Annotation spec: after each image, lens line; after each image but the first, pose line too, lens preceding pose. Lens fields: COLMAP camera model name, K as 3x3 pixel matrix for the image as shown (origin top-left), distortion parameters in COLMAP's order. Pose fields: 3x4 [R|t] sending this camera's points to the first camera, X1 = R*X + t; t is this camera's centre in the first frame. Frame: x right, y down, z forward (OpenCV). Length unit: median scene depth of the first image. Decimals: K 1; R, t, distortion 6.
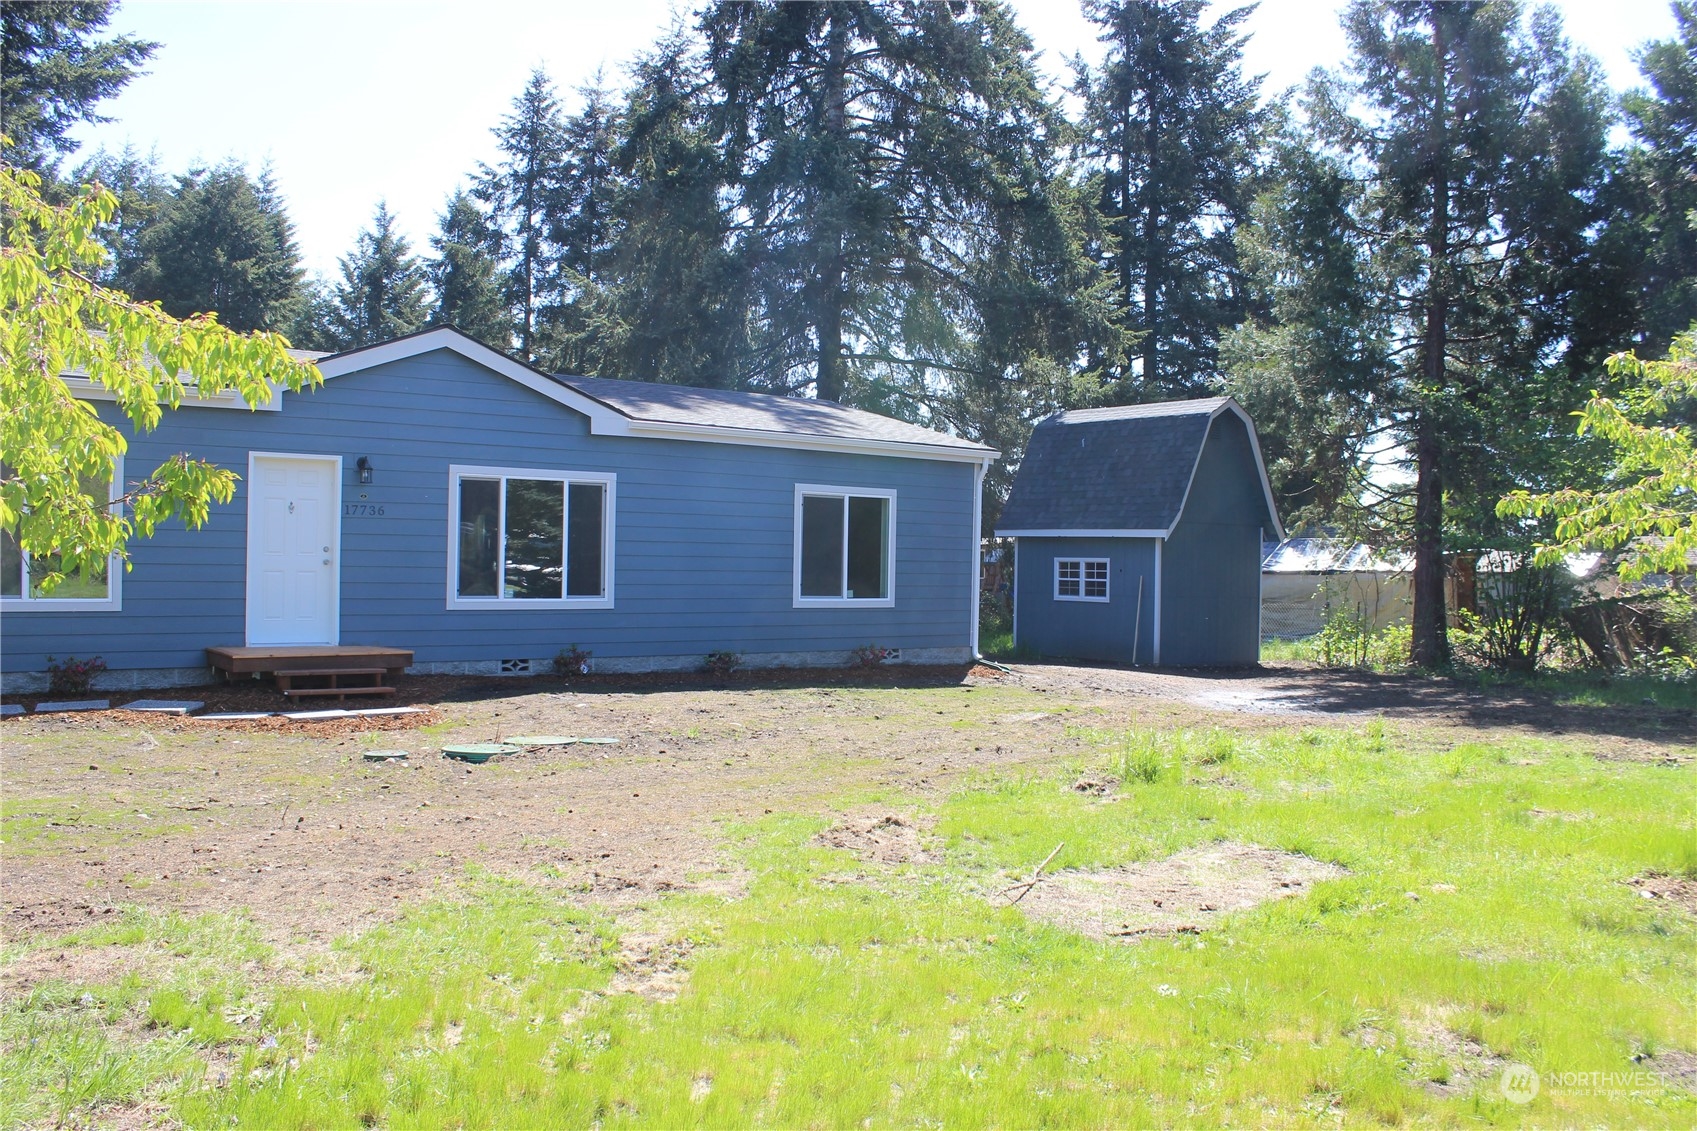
lens RADIAL K [[1454.3, 0, 848.5], [0, 1454.3, 565.5], [0, 0, 1]] dist [-0.183148, 0.189426]
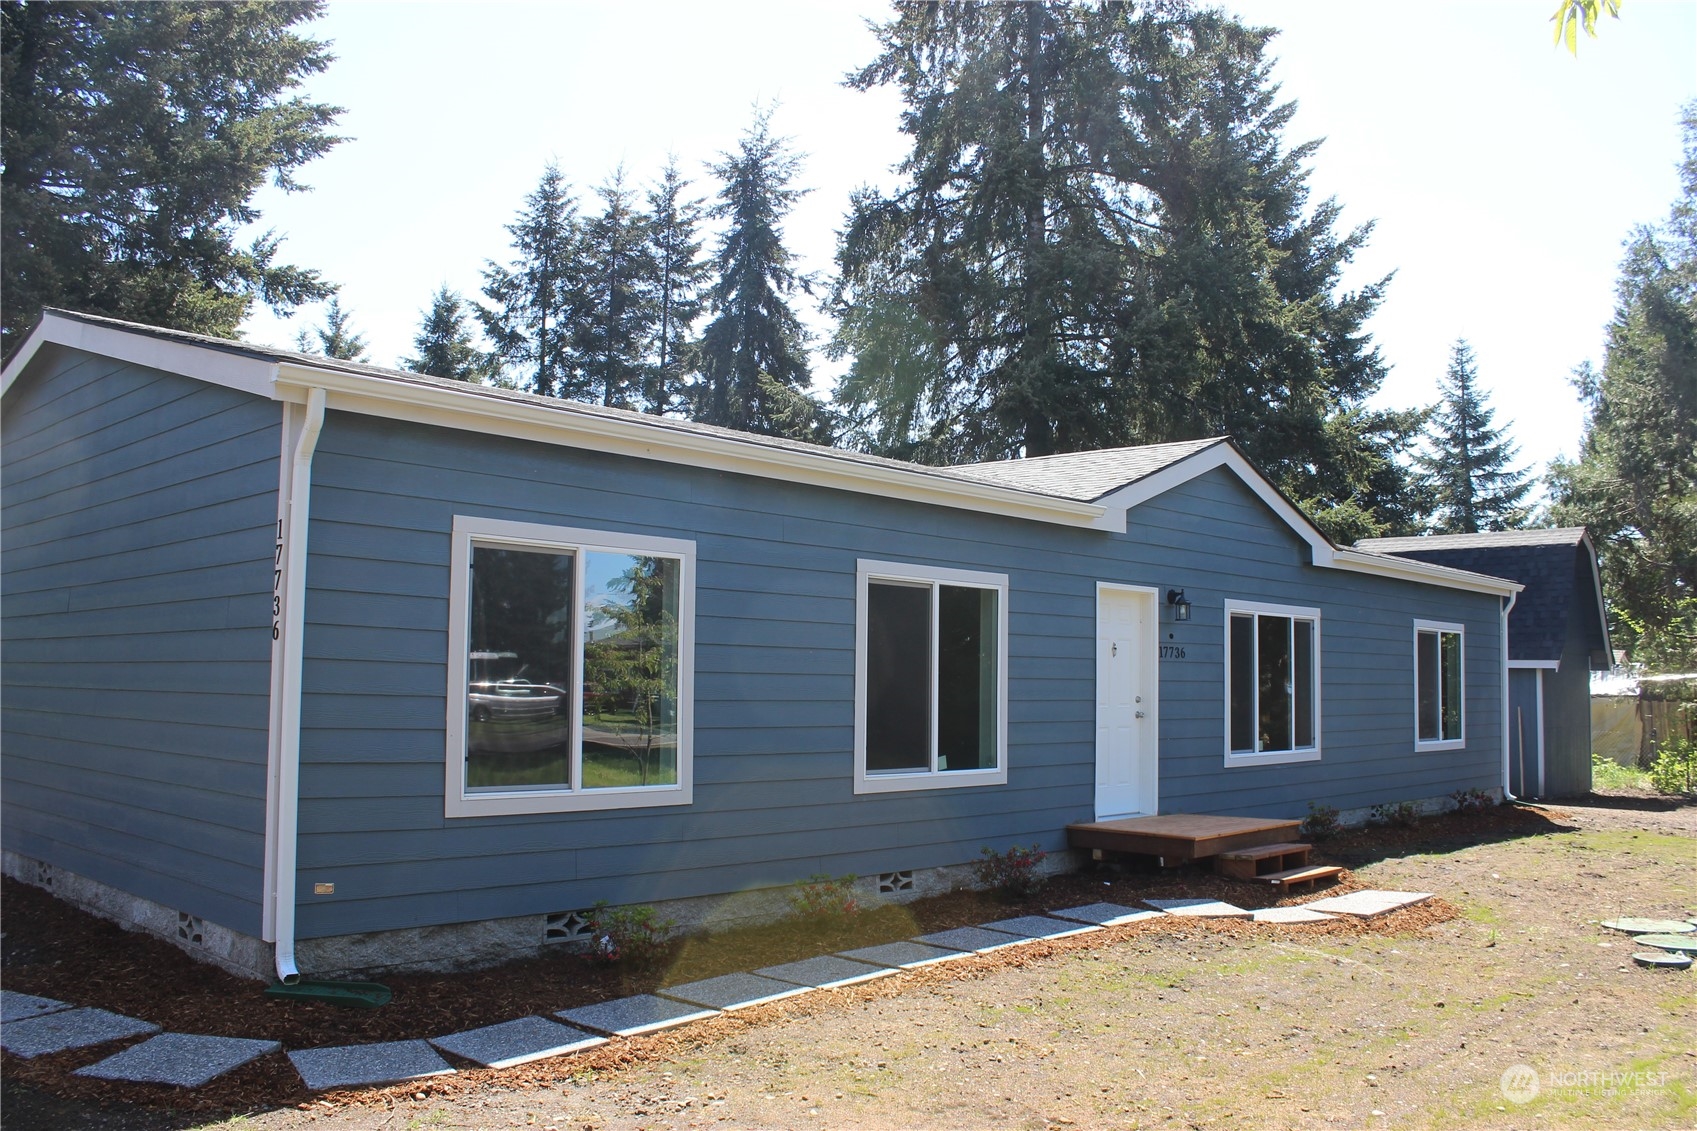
lens RADIAL K [[1454.3, 0, 848.5], [0, 1454.3, 565.5], [0, 0, 1]] dist [-0.183148, 0.189426]
pose [[0.988797, 0.009694, 0.148953, -0.164822], [0.002232, 0.996817, -0.079690, -0.005657], [-0.149252, 0.079129, 0.985628, 0.046578]]
